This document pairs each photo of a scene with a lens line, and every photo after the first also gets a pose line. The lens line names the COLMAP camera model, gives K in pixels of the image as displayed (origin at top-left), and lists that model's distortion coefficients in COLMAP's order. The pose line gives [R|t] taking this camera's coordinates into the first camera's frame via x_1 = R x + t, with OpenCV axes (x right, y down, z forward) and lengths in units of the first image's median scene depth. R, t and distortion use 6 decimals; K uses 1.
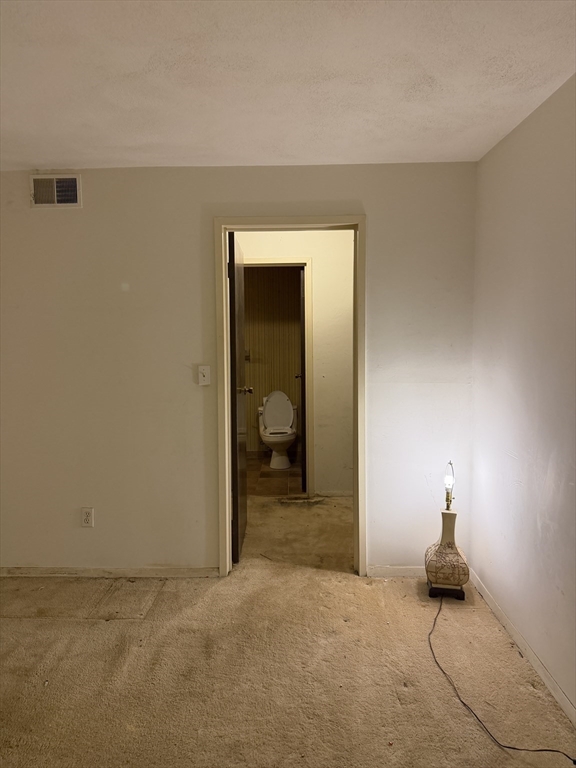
lens RADIAL K [[547.2, 0, 308.8], [0, 547.2, 381.0], [0, 0, 1]] dist [0.064733, -0.057050]
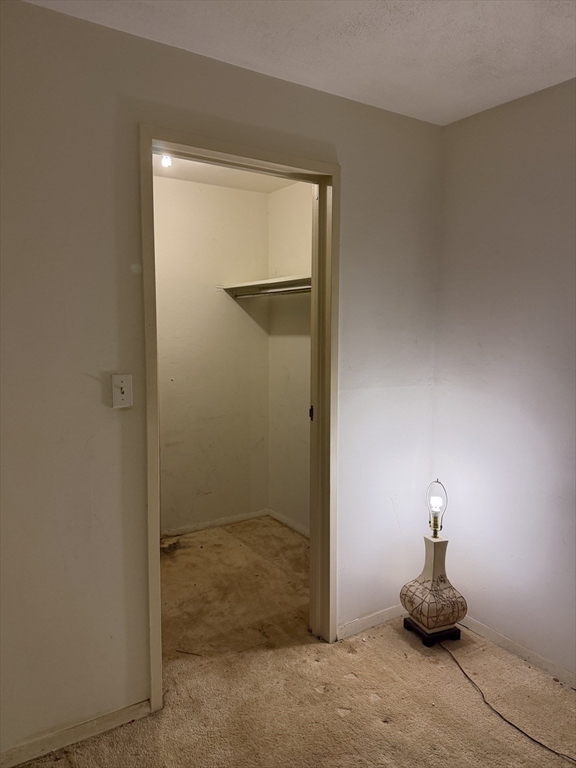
lens RADIAL K [[547.2, 0, 289.4], [0, 547.2, 381.9], [0, 0, 1]] dist [0.064733, -0.057050]
pose [[0.833542, -0.040808, 0.550947, -0.369011], [0.028825, 0.999122, 0.030394, -0.033557], [-0.551704, -0.009453, 0.833987, 0.401295]]
